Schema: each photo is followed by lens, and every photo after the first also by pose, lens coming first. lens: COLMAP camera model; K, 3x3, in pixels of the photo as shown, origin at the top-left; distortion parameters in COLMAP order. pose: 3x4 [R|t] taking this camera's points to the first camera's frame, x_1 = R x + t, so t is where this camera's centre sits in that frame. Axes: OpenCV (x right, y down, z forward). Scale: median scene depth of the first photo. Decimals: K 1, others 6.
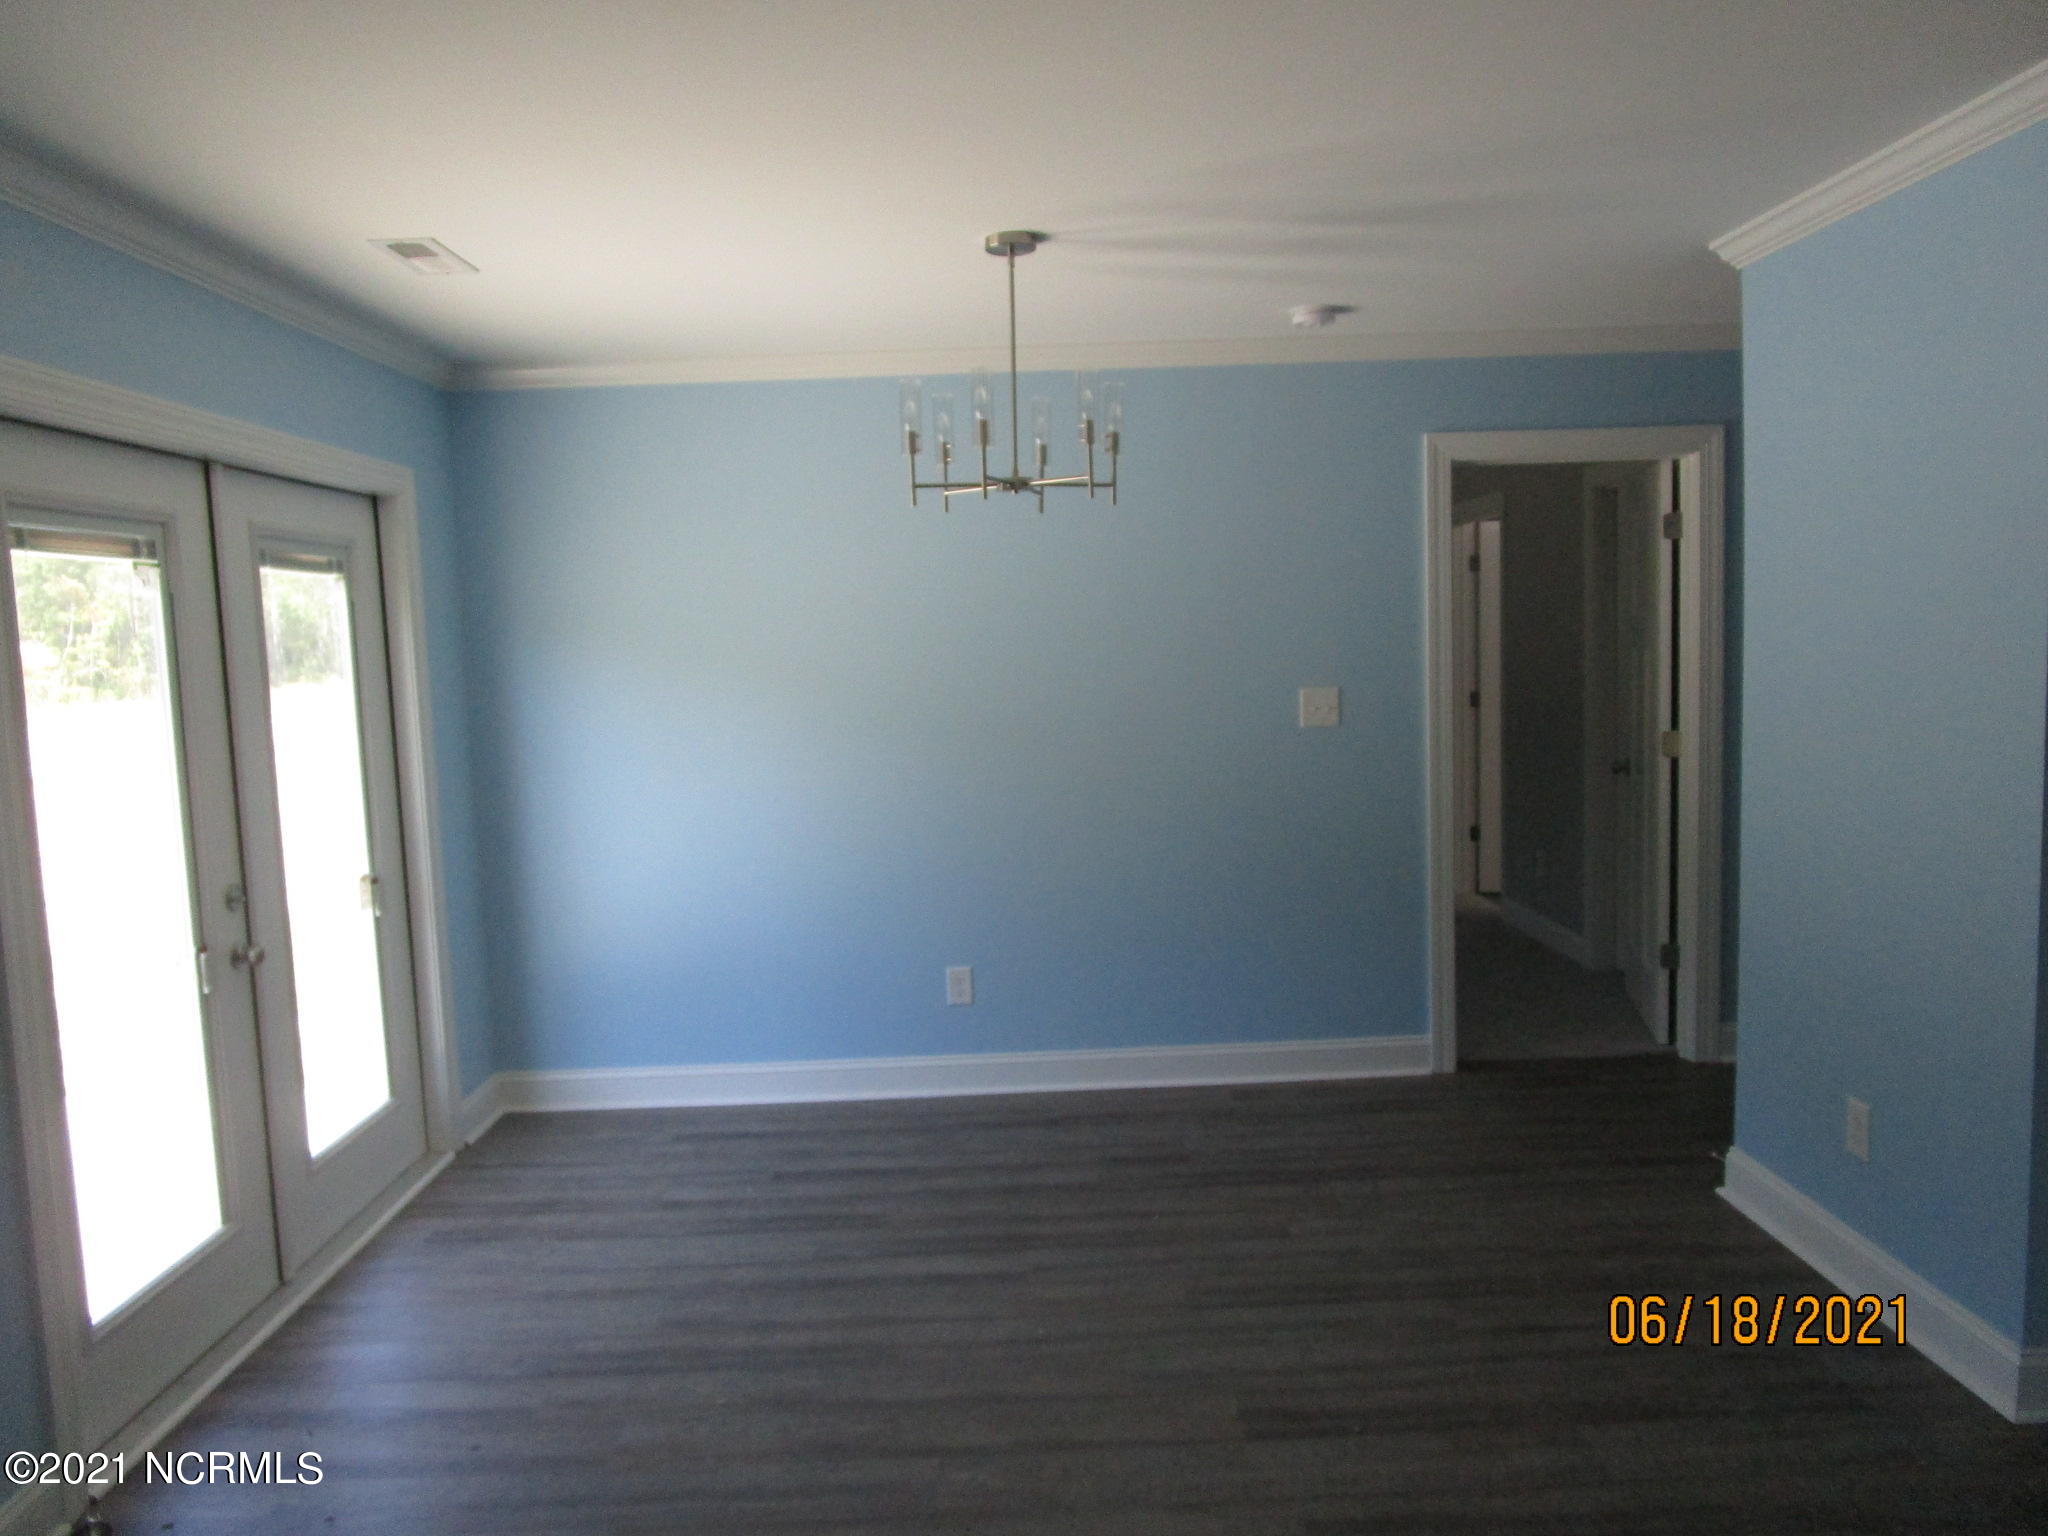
lens RADIAL K [[1495.9, 0, 1025.0], [0, 1495.9, 772.7], [0, 0, 1]] dist [0.008707, 0.003009]
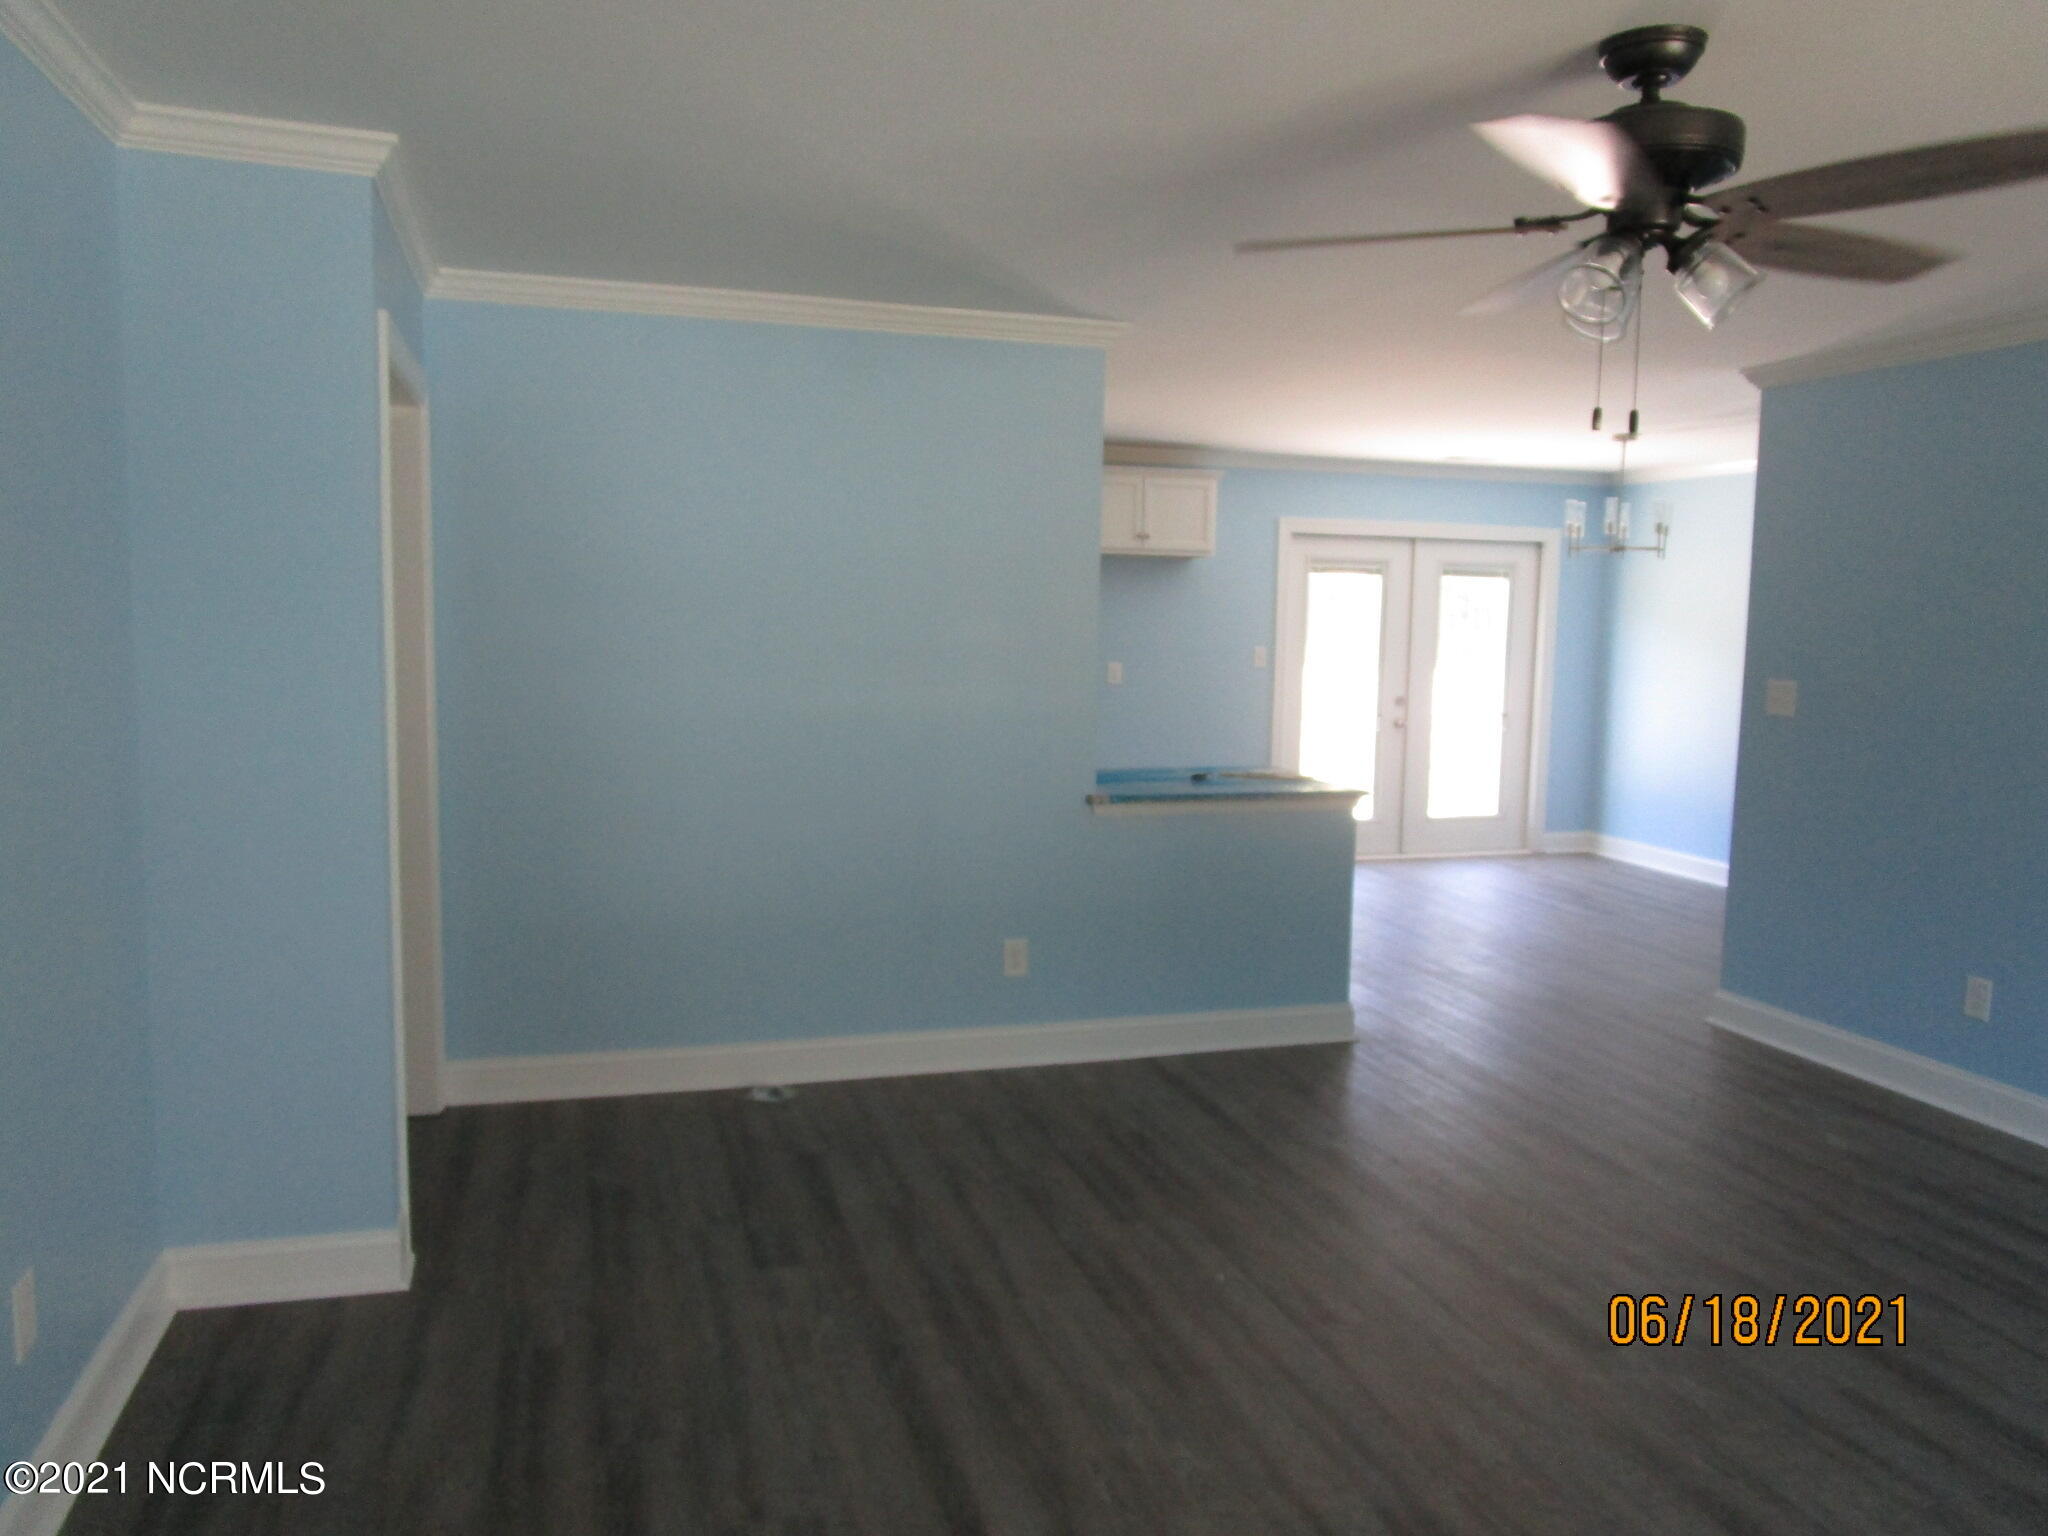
lens RADIAL K [[1495.9, 0, 1024.0], [0, 1495.9, 766.3], [0, 0, 1]] dist [0.008707, 0.003009]
pose [[0.278963, 0.140737, -0.949933, 1.861303], [-0.125178, 0.986092, 0.109333, -0.010410], [0.952108, 0.088410, 0.292701, -0.417608]]
